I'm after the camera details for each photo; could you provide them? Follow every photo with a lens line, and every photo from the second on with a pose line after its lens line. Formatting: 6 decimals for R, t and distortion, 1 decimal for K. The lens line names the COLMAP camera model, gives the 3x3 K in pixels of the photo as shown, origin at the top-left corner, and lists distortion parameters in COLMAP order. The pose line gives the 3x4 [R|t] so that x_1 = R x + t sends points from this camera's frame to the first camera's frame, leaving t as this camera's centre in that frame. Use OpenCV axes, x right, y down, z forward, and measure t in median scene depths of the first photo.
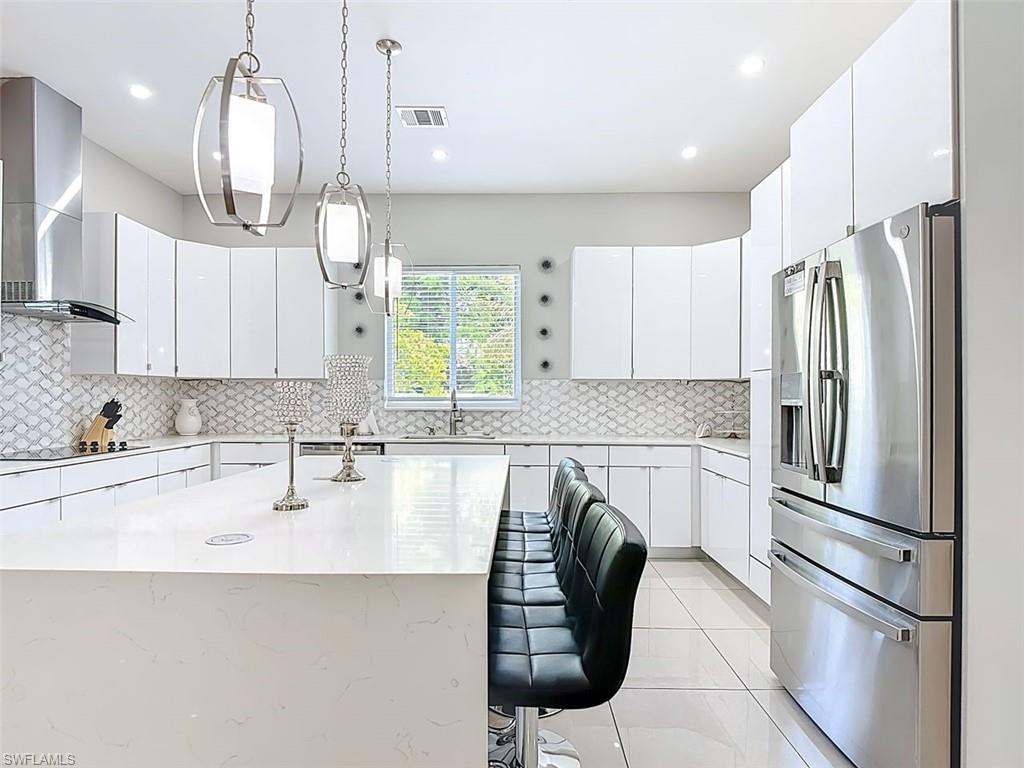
lens RADIAL K [[543.4, 0, 511.2], [0, 543.4, 399.4], [0, 0, 1]] dist [-0.016786, -0.007261]
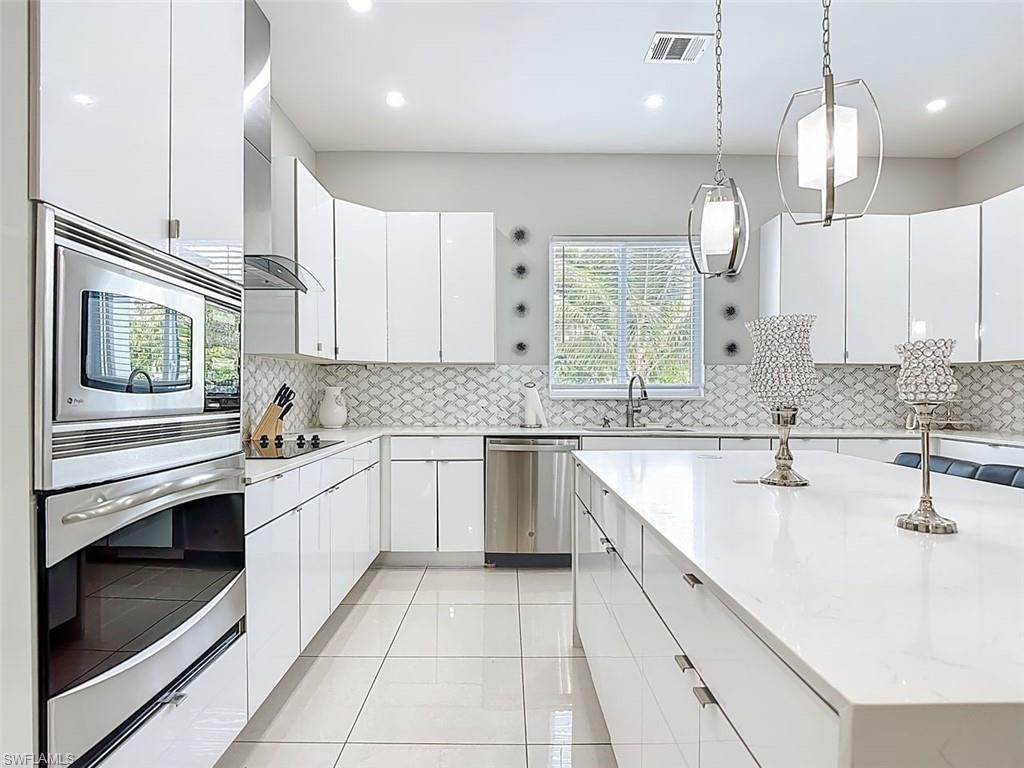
lens RADIAL K [[543.4, 0, 507.5], [0, 543.4, 397.5], [0, 0, 1]] dist [-0.016786, -0.007261]
pose [[0.999846, -0.000405, 0.017561, -0.321888], [0.000275, 0.999972, 0.007425, 0.010485], [-0.017563, -0.007419, 0.999818, 0.118281]]
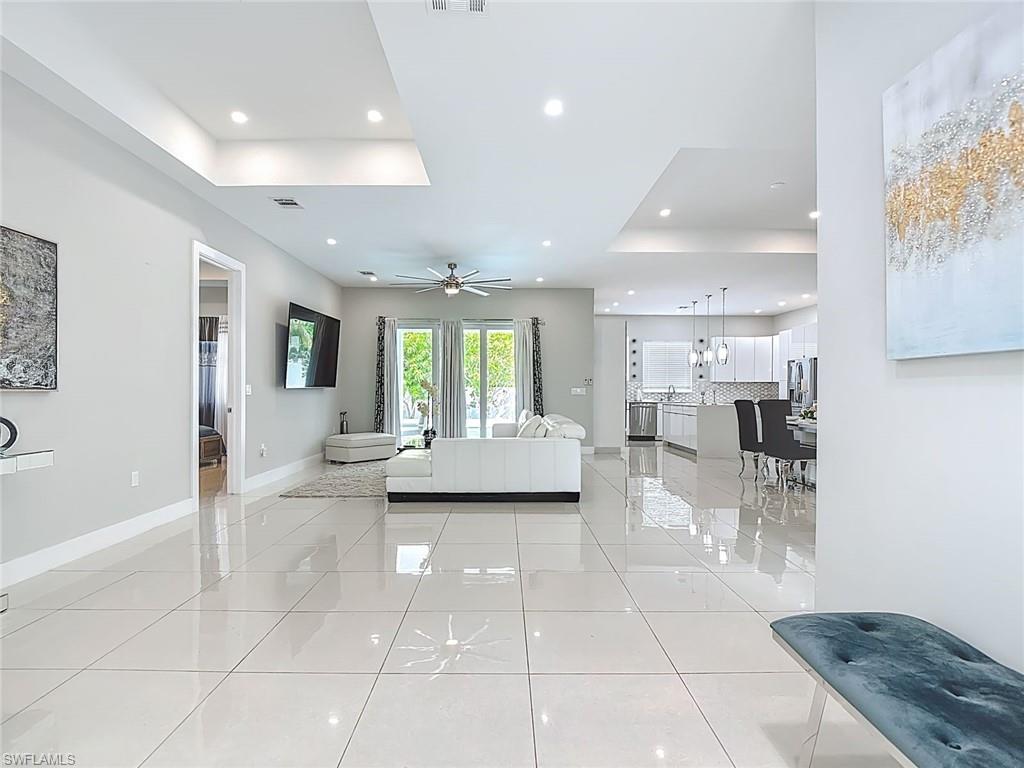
lens RADIAL K [[543.4, 0, 492.2], [0, 543.4, 397.8], [0, 0, 1]] dist [-0.016786, -0.007261]
pose [[0.999992, 0.000339, 0.003868, -1.035941], [-0.000375, 0.999957, 0.009300, 0.021672], [-0.003865, -0.009302, 0.999949, -1.815925]]
